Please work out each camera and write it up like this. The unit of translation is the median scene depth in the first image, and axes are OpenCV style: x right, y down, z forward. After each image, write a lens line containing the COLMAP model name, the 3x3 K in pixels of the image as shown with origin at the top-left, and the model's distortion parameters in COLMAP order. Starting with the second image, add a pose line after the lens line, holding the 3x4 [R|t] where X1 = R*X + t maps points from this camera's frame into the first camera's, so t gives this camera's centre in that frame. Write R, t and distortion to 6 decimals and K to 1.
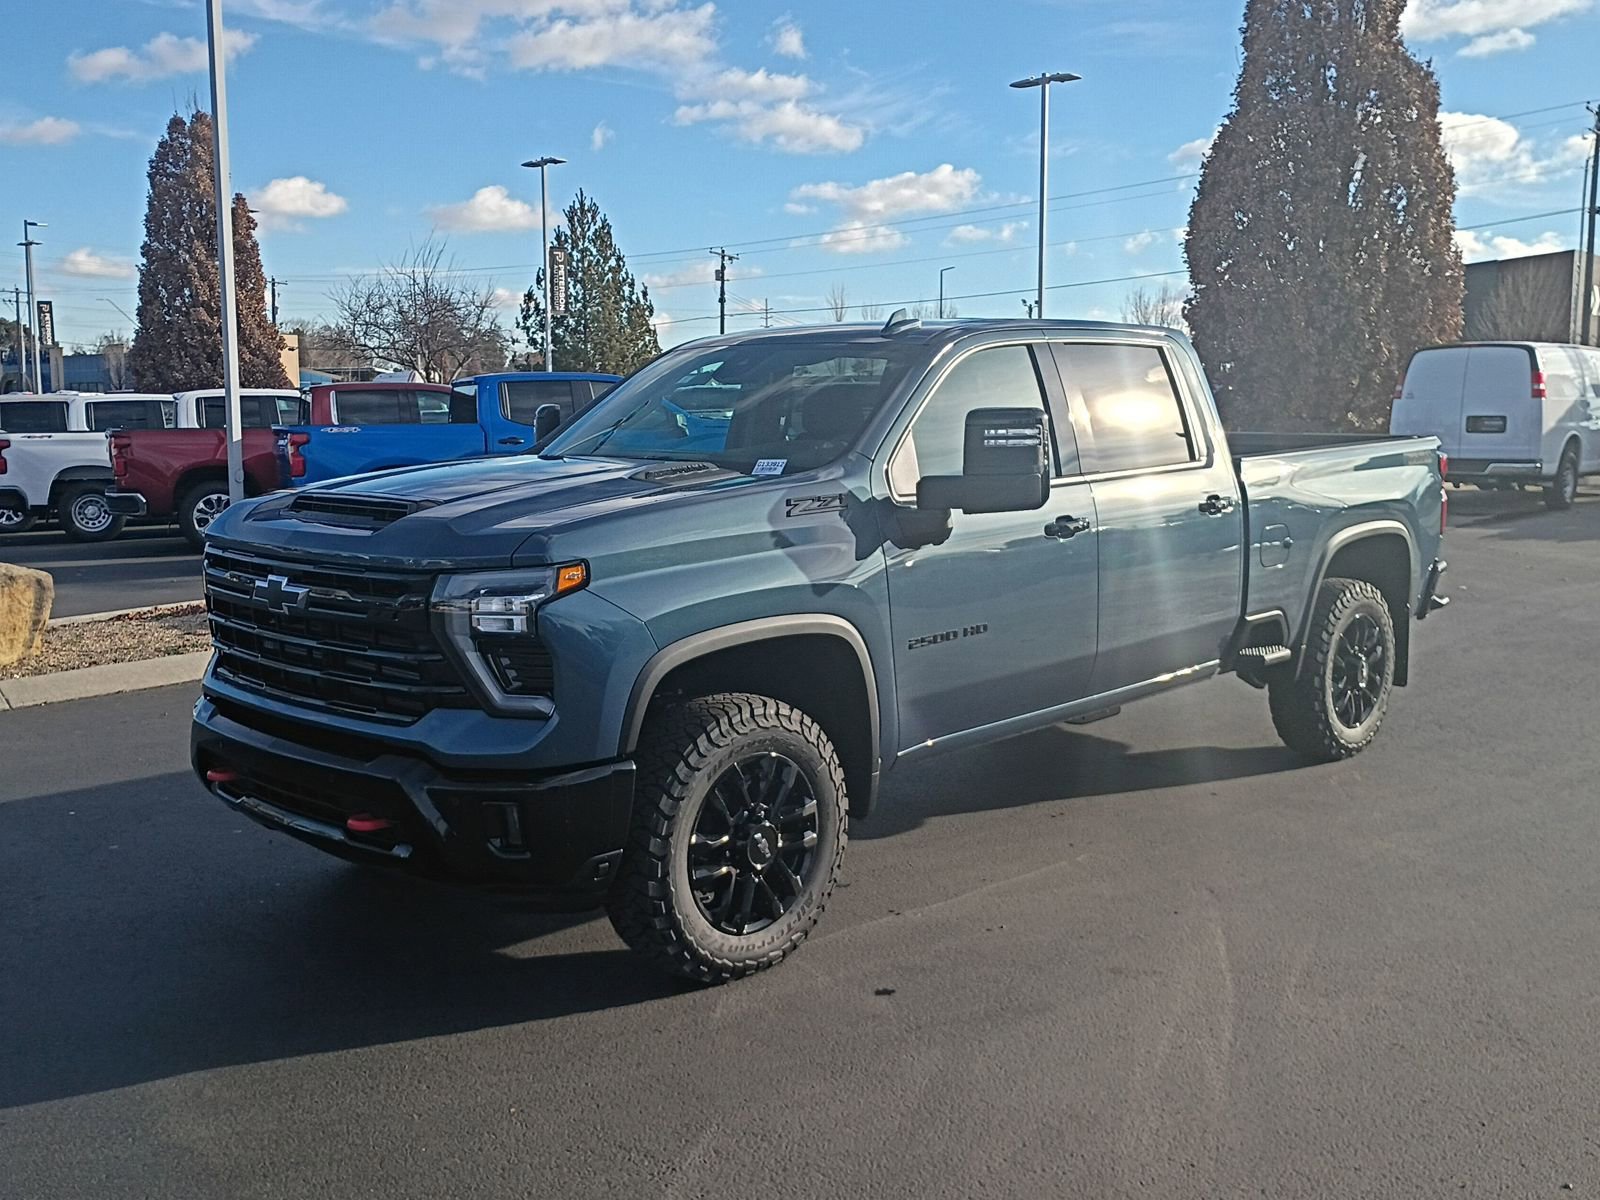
lens RADIAL K [[1635.0, 0, 800.1], [0, 1635.0, 568.6], [0, 0, 1]] dist [0.091213, -0.004925]
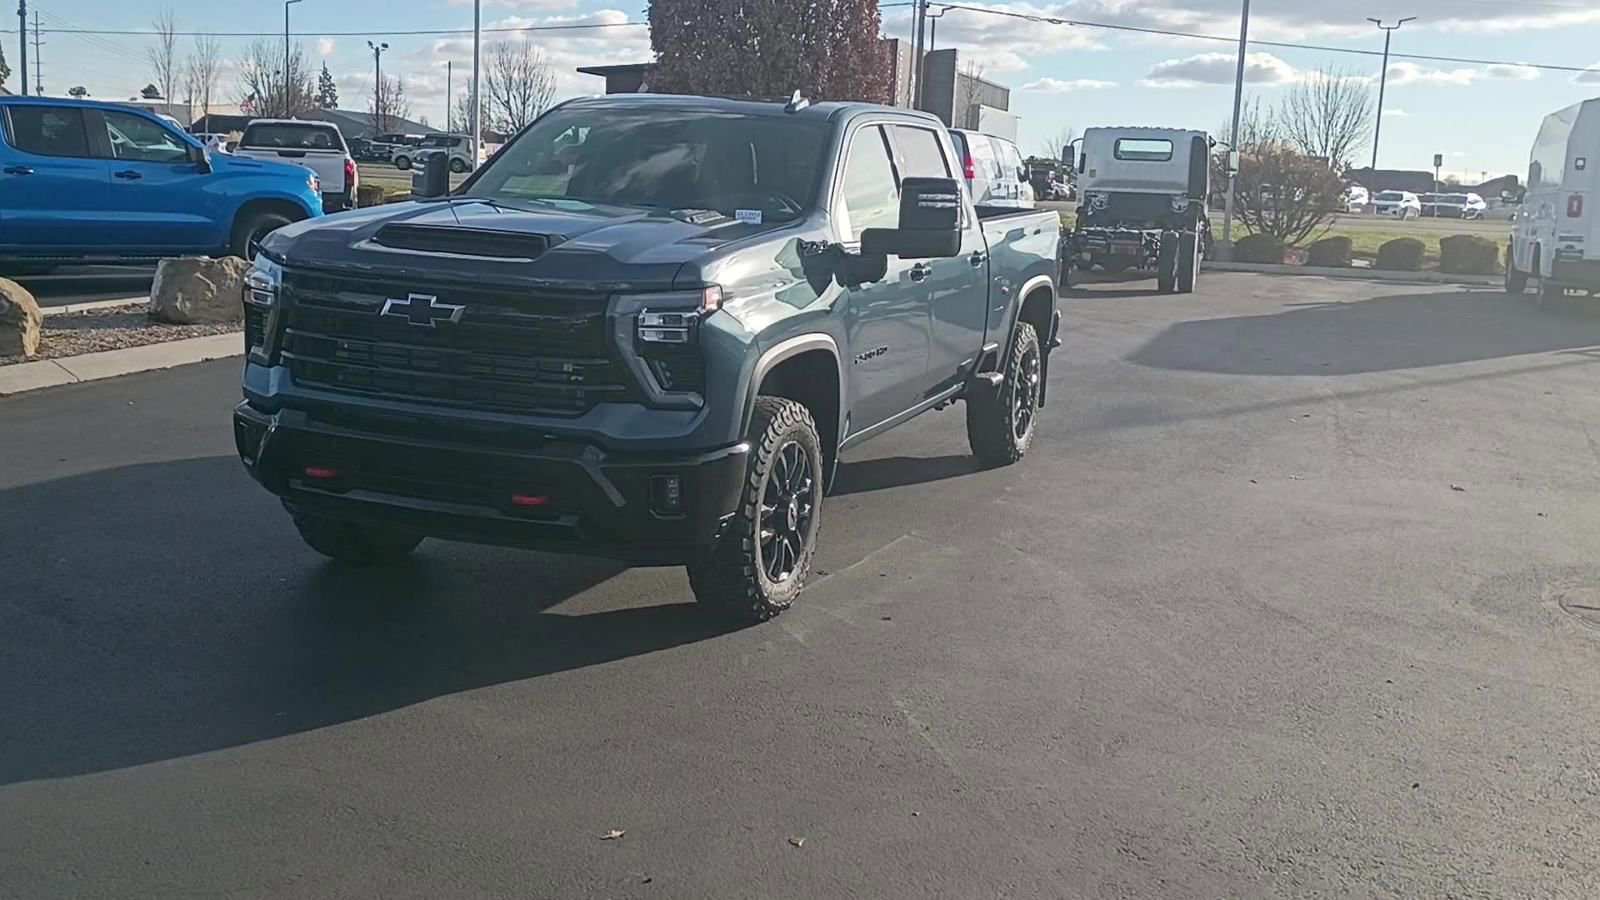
lens RADIAL K [[1651.6, 0, 794.5], [0, 1651.6, 419.3], [0, 0, 1]] dist [0.053743, -0.019368]
pose [[0.930594, -0.007839, 0.365970, -0.486163], [-0.012829, 0.998458, 0.054007, 0.024905], [-0.365829, -0.054953, 0.929058, -0.195012]]
